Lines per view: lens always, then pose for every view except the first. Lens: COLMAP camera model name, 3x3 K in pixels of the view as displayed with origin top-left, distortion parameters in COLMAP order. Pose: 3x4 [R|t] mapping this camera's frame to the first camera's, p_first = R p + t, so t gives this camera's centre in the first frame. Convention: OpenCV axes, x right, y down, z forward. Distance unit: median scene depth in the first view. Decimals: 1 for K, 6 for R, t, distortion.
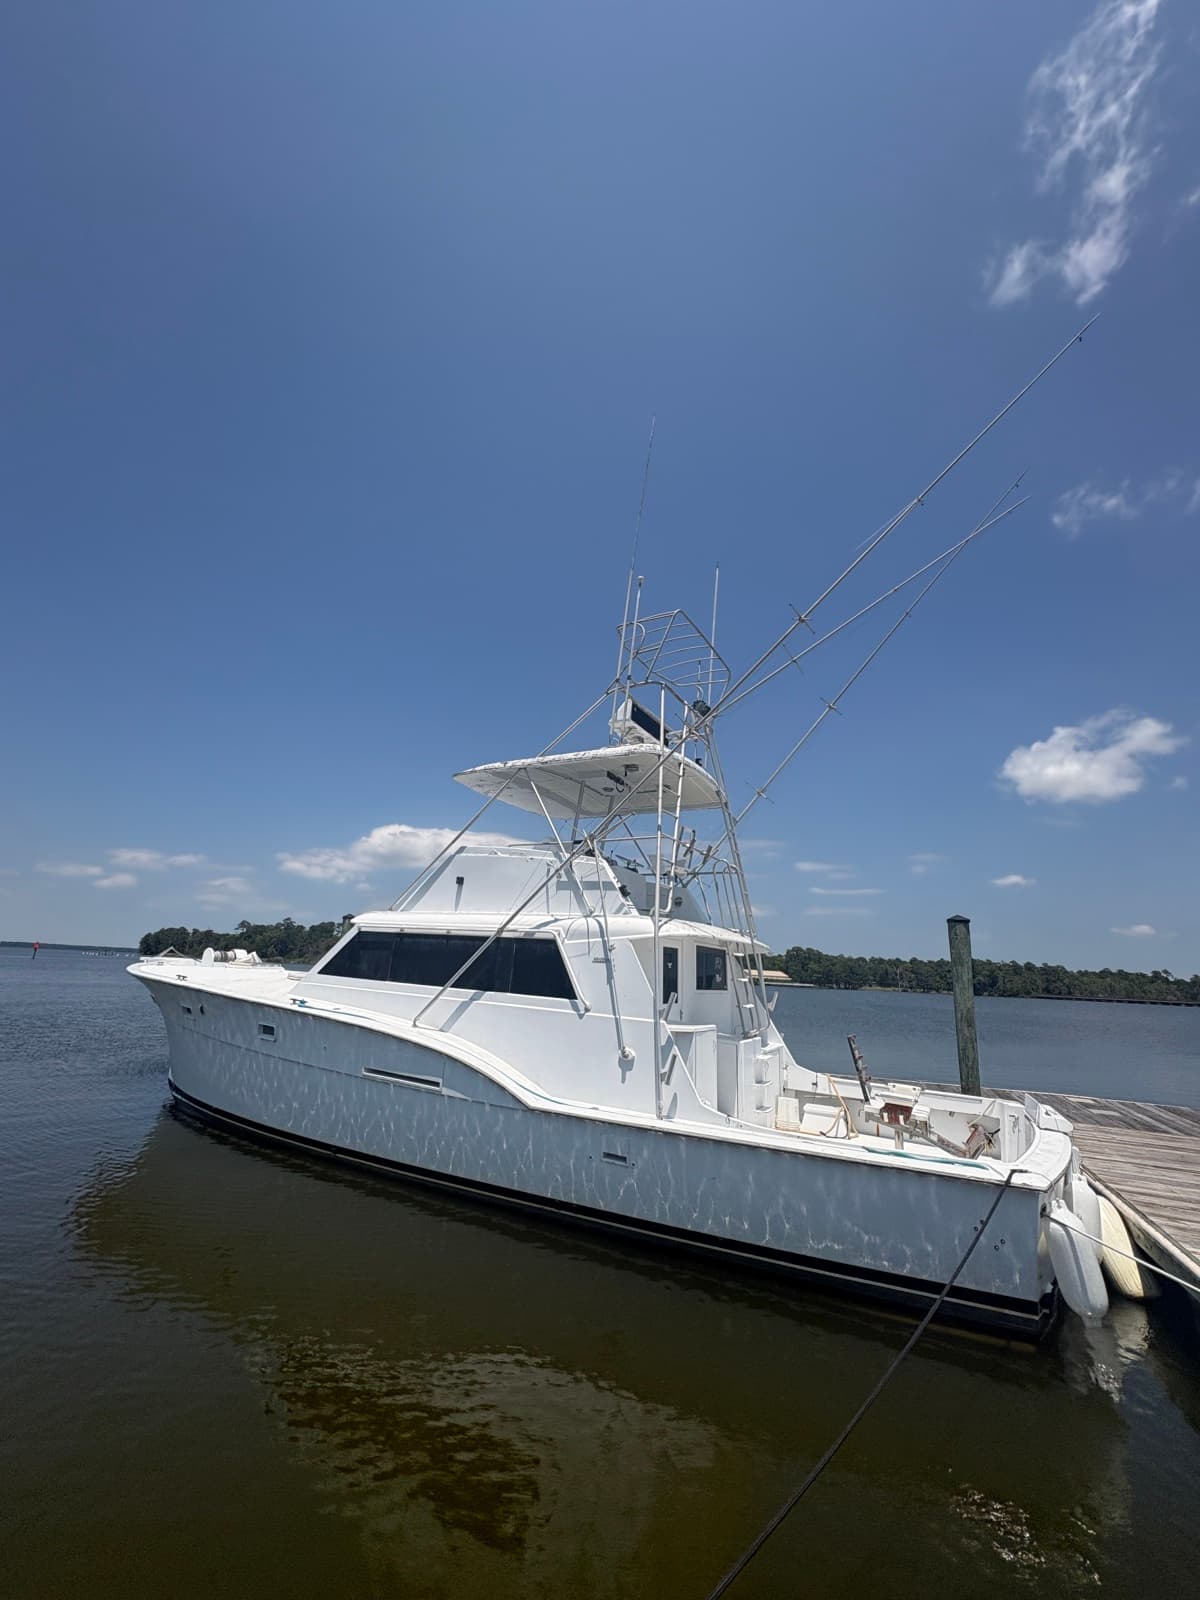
lens RADIAL K [[639.9, 0, 596.6], [0, 639.9, 794.7], [0, 0, 1]] dist [-0.000105, 0.000832]
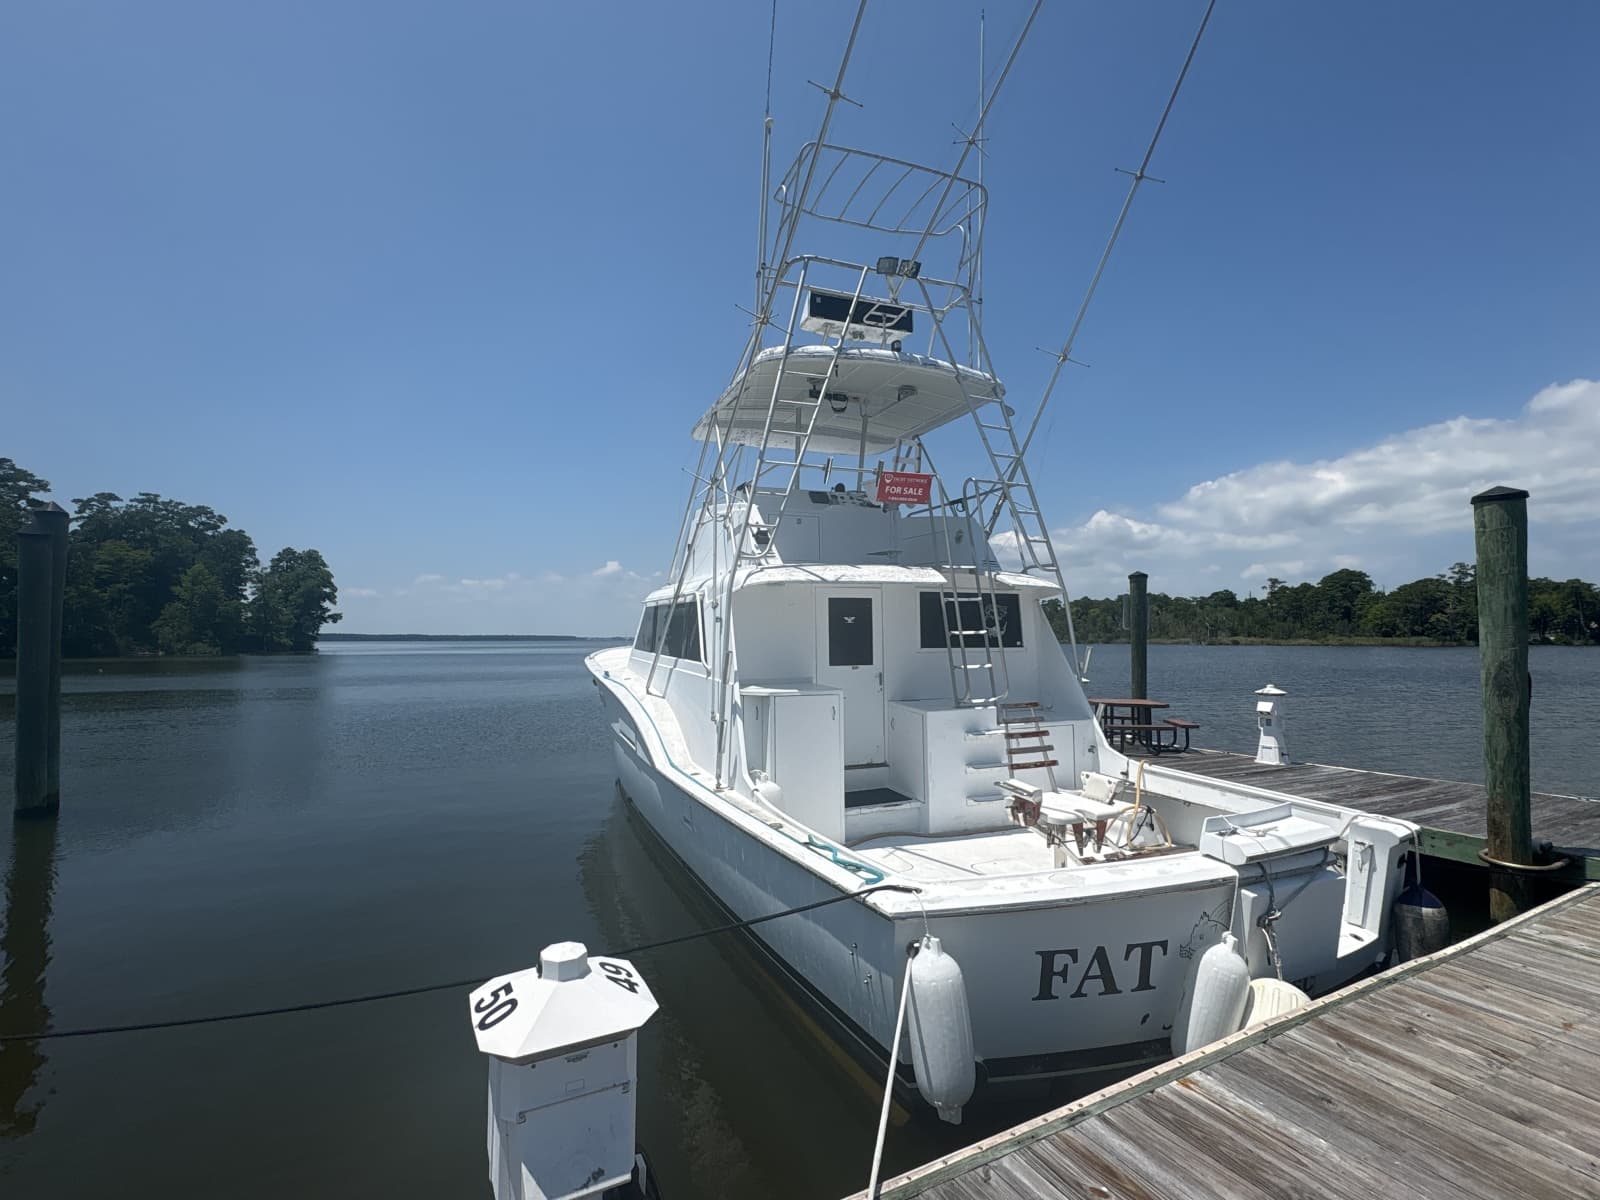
lens RADIAL K [[741.9, 0, 800.4], [0, 741.9, 599.1], [0, 0, 1]] dist [0.002085, -0.000675]
pose [[0.767521, -0.082579, -0.635683, 0.593418], [0.208758, 0.969808, 0.126070, 0.099752], [0.606080, -0.229465, 0.761586, 0.232132]]
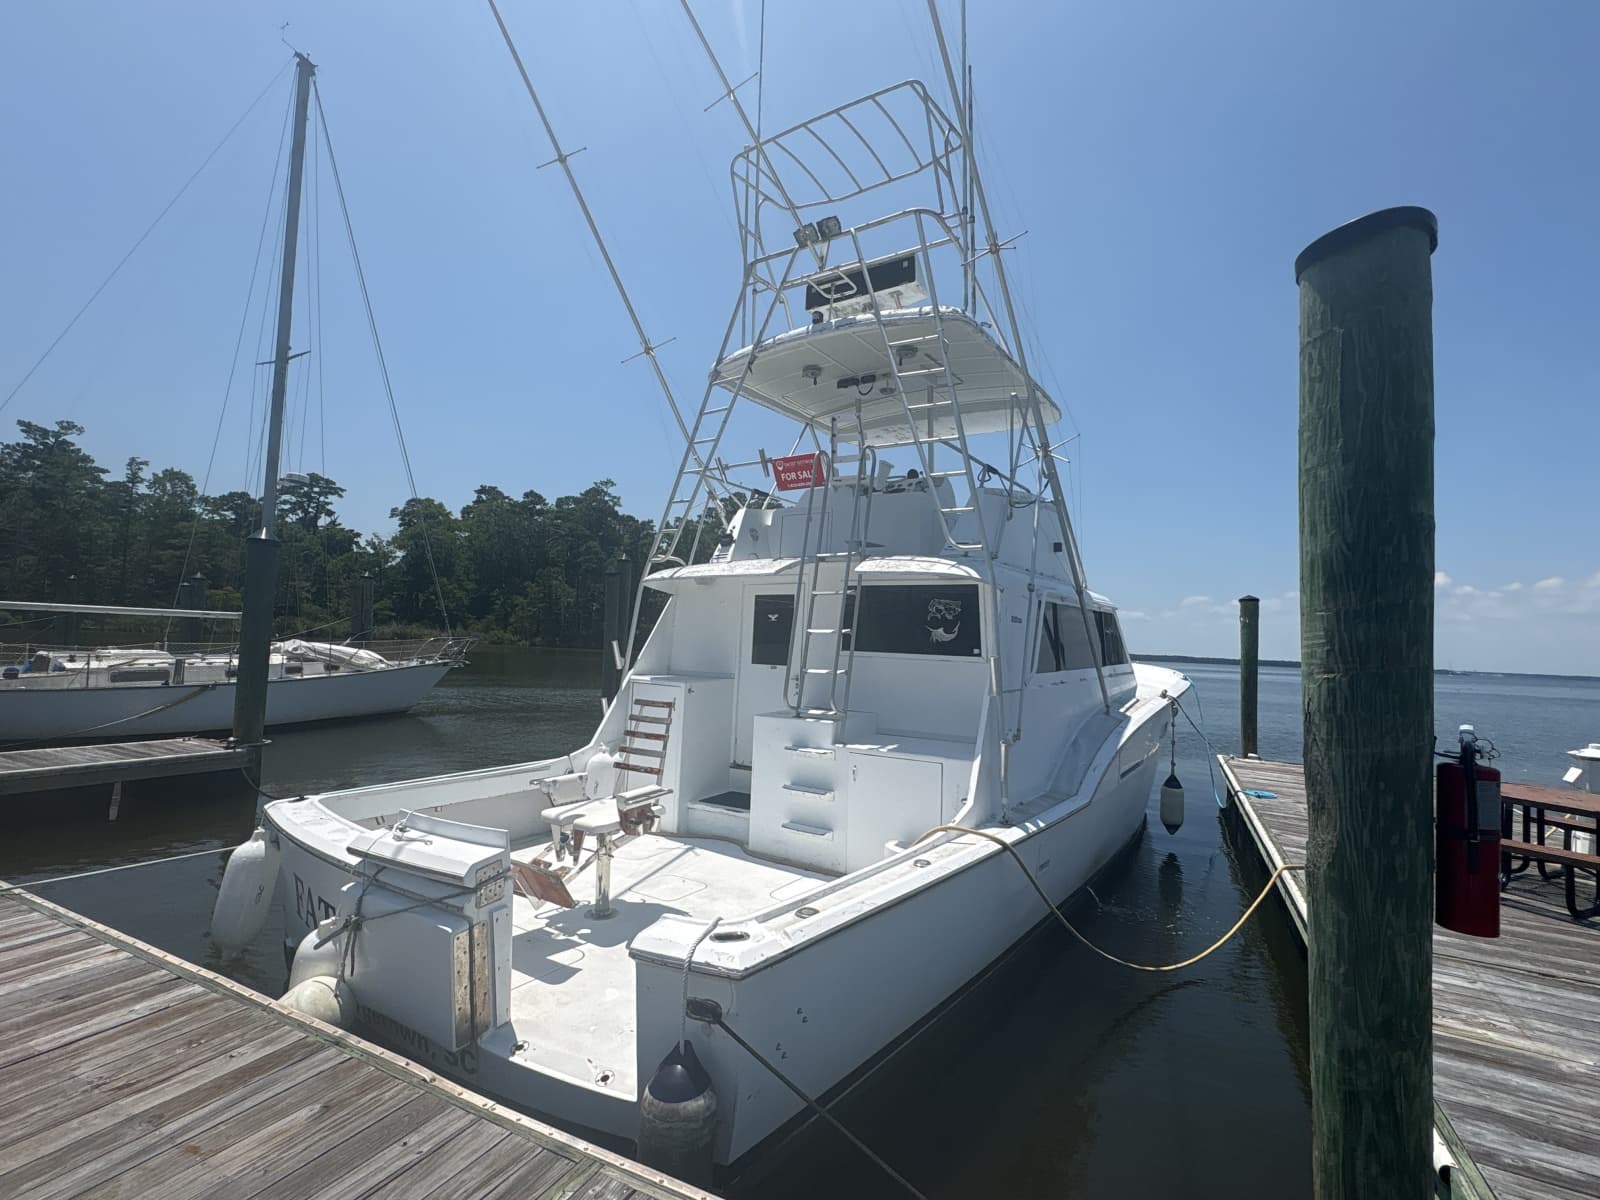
lens RADIAL K [[741.9, 0, 799.2], [0, 741.9, 599.1], [0, 0, 1]] dist [0.002085, -0.000675]
pose [[-0.078907, -0.111180, -0.990663, 0.898932], [0.222868, 0.966641, -0.126235, 0.327569], [0.971650, -0.230748, -0.051496, 0.969571]]
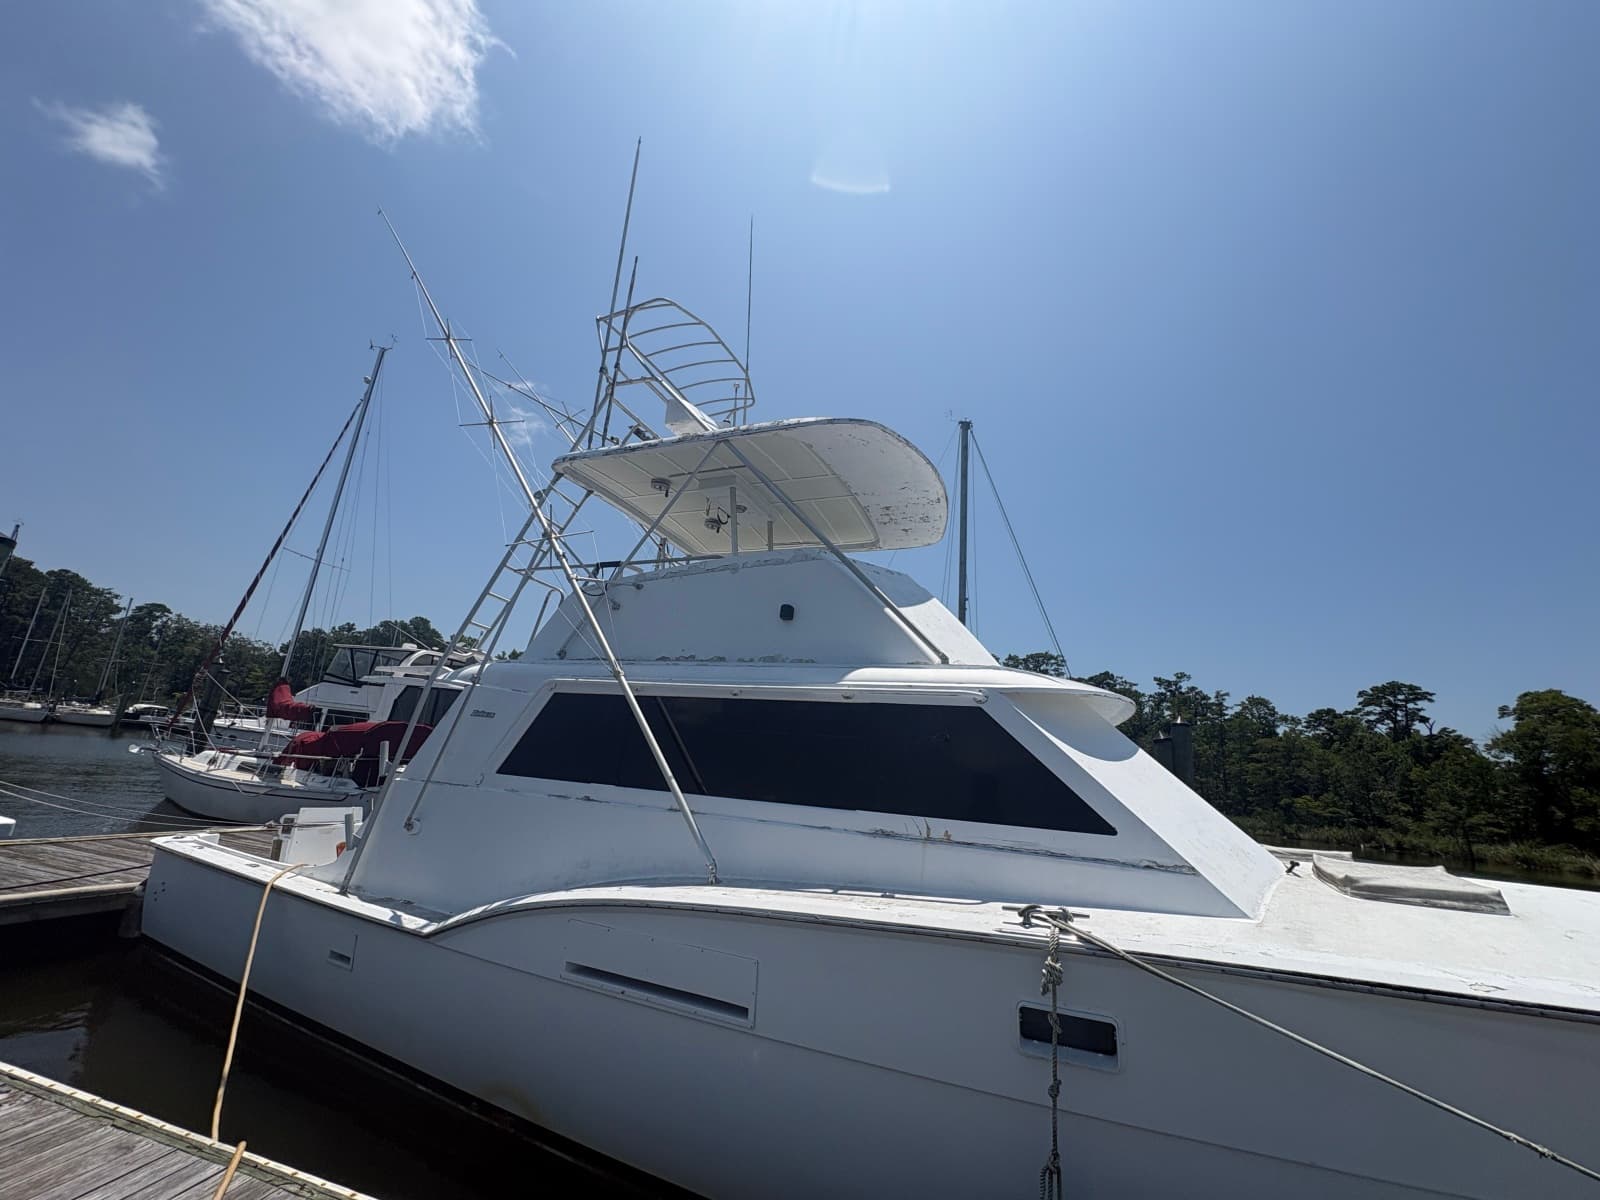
lens RADIAL K [[639.9, 0, 799.6], [0, 639.9, 600.8], [0, 0, 1]] dist [-0.000105, 0.000832]
pose [[-0.982801, -0.171456, -0.068598, -0.019292], [-0.113101, 0.852491, -0.510359, 0.483129], [0.145983, -0.493823, -0.857221, 1.721920]]
